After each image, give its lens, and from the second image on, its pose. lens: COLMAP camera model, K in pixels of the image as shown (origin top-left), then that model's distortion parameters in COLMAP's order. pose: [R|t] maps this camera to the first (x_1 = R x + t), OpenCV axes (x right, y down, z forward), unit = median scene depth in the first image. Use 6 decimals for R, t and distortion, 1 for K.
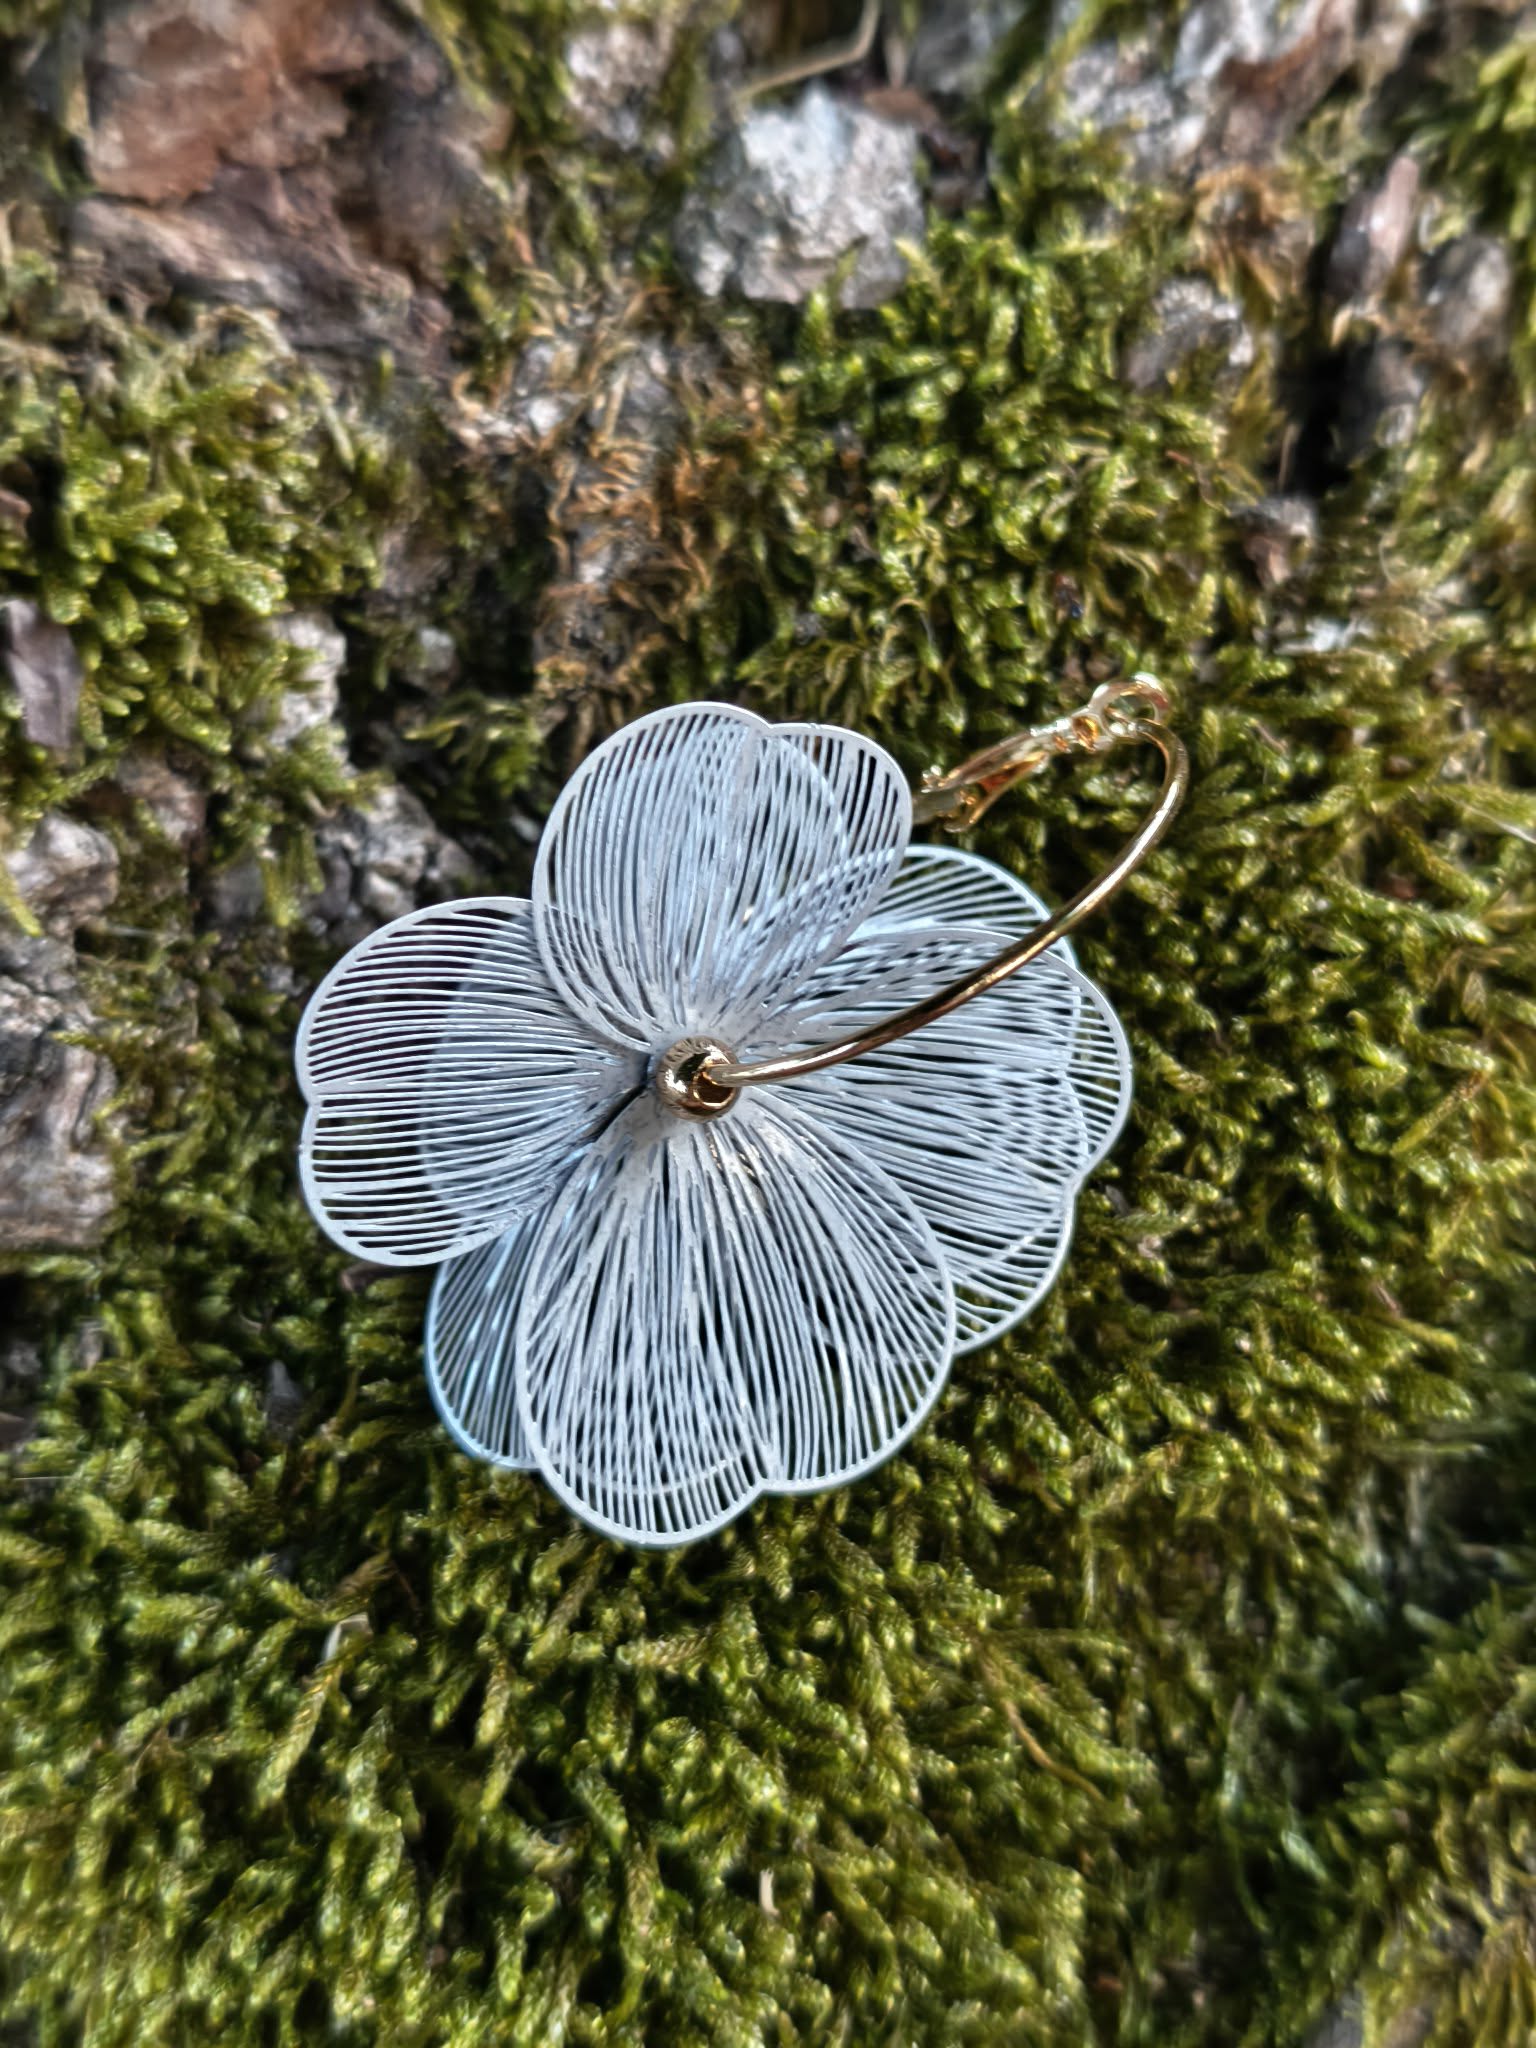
lens RADIAL K [[2920.0, 0, 768.0], [0, 2920.0, 1024.0], [0, 0, 1]] dist [0.147002, -0.870721]
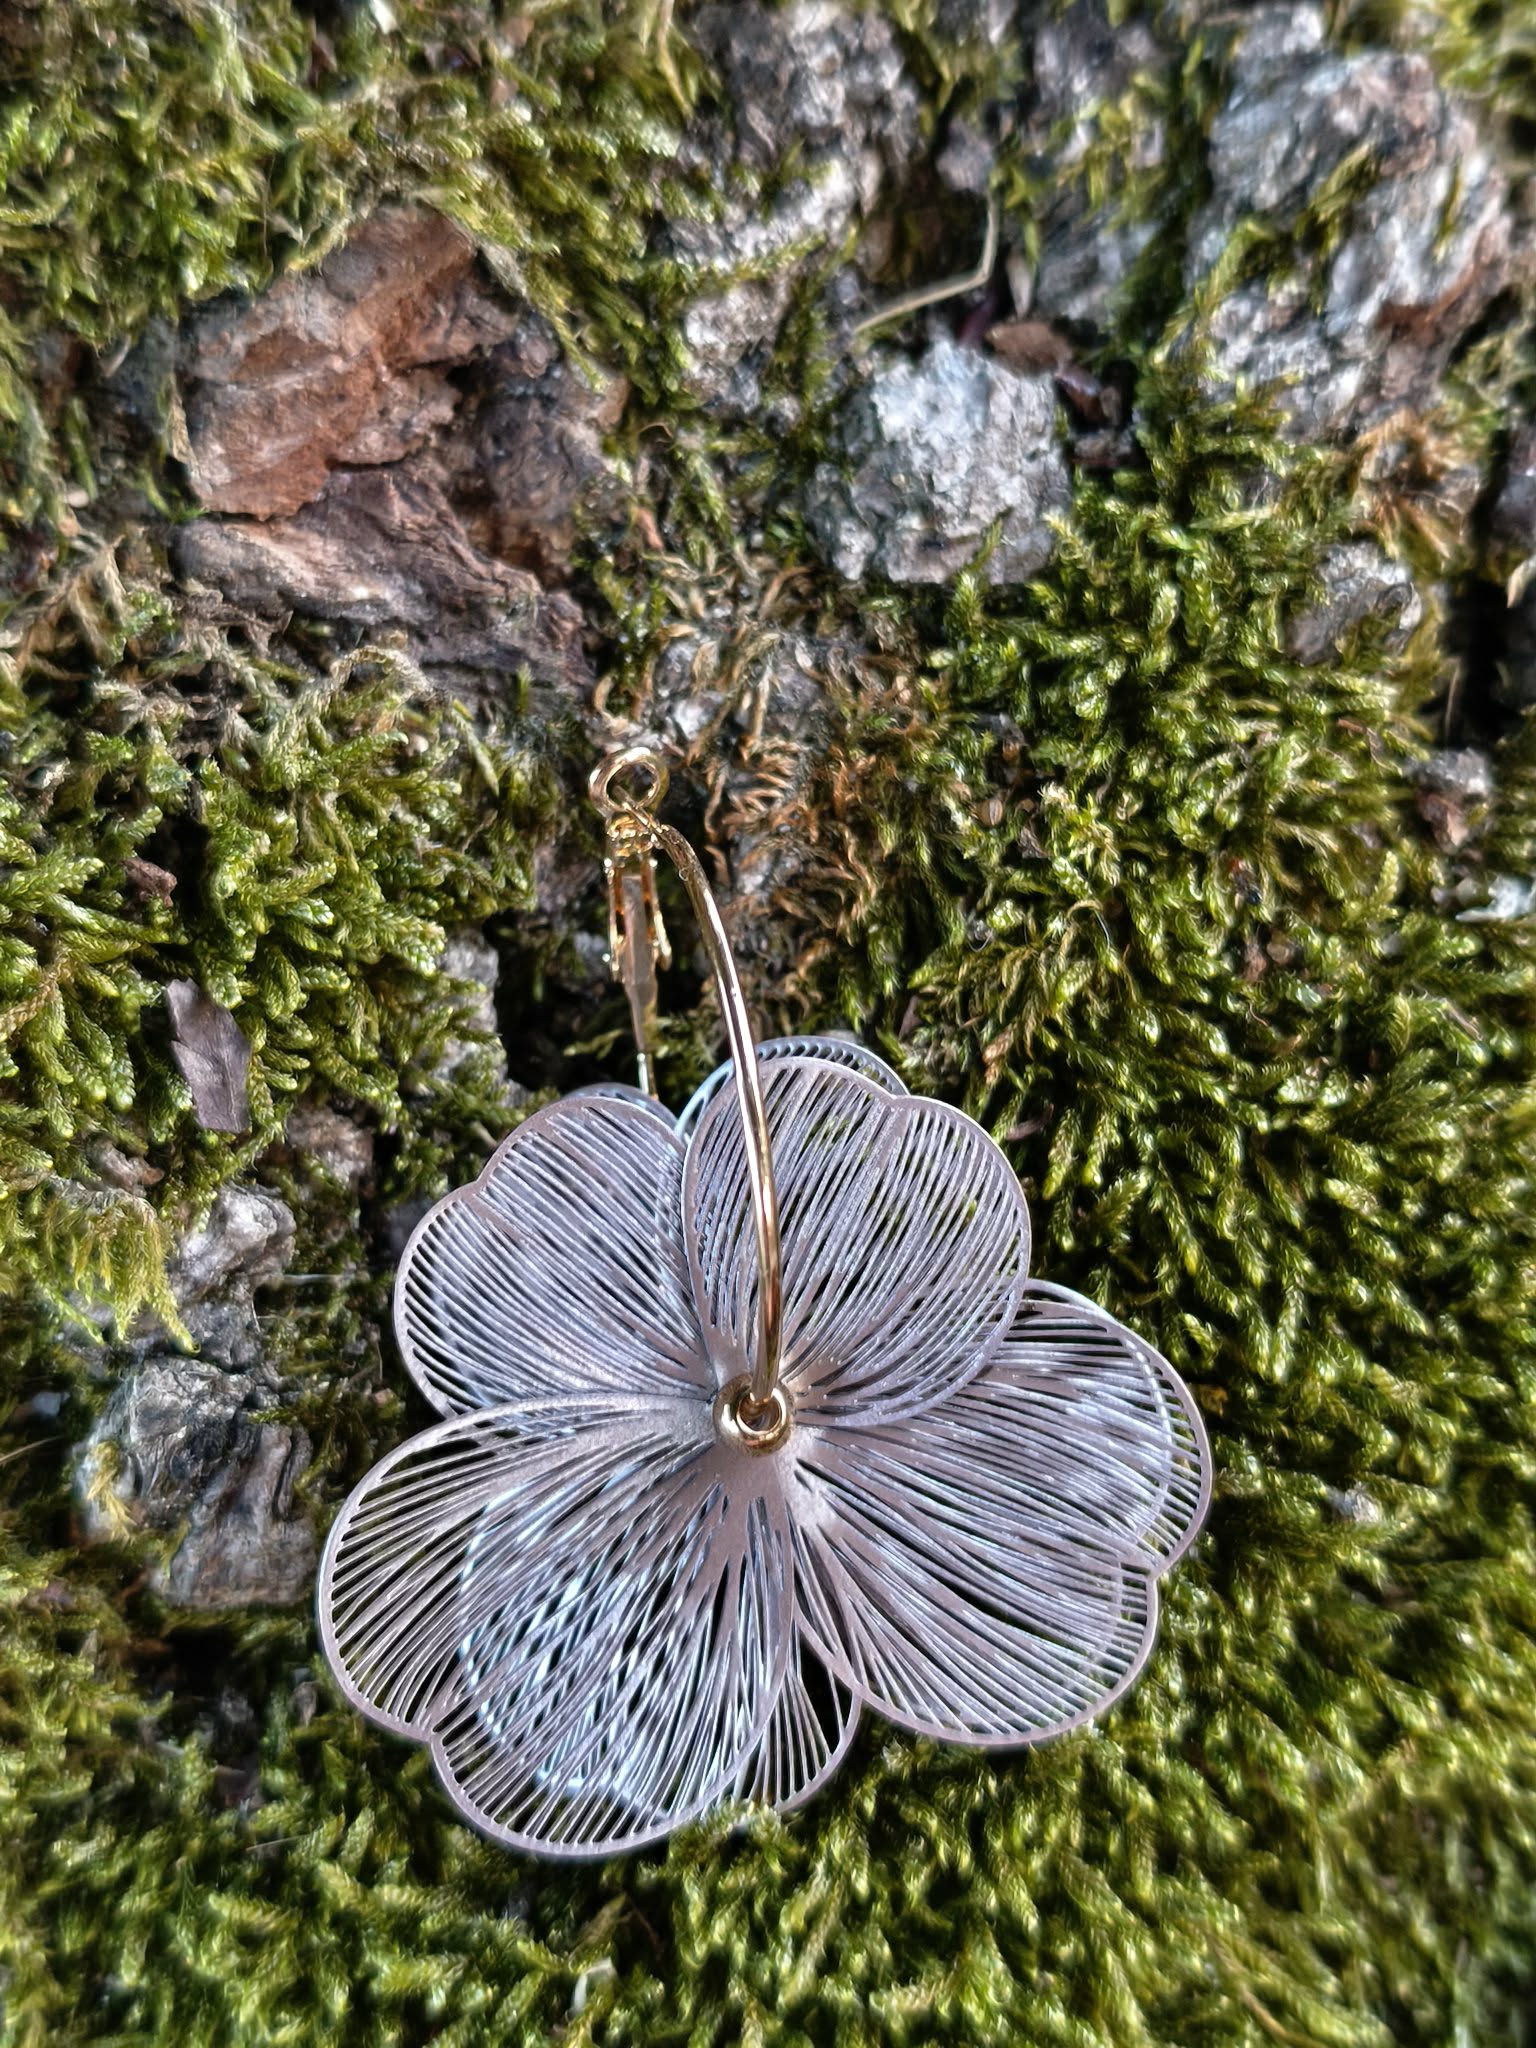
lens RADIAL K [[2920.0, 0, 768.0], [0, 2920.0, 1024.0], [0, 0, 1]] dist [0.147002, -0.870721]
pose [[0.997591, -0.067955, 0.013924, -0.072002], [0.065931, 0.991270, 0.114178, -0.219655], [-0.021562, -0.112985, 0.993363, 0.032530]]
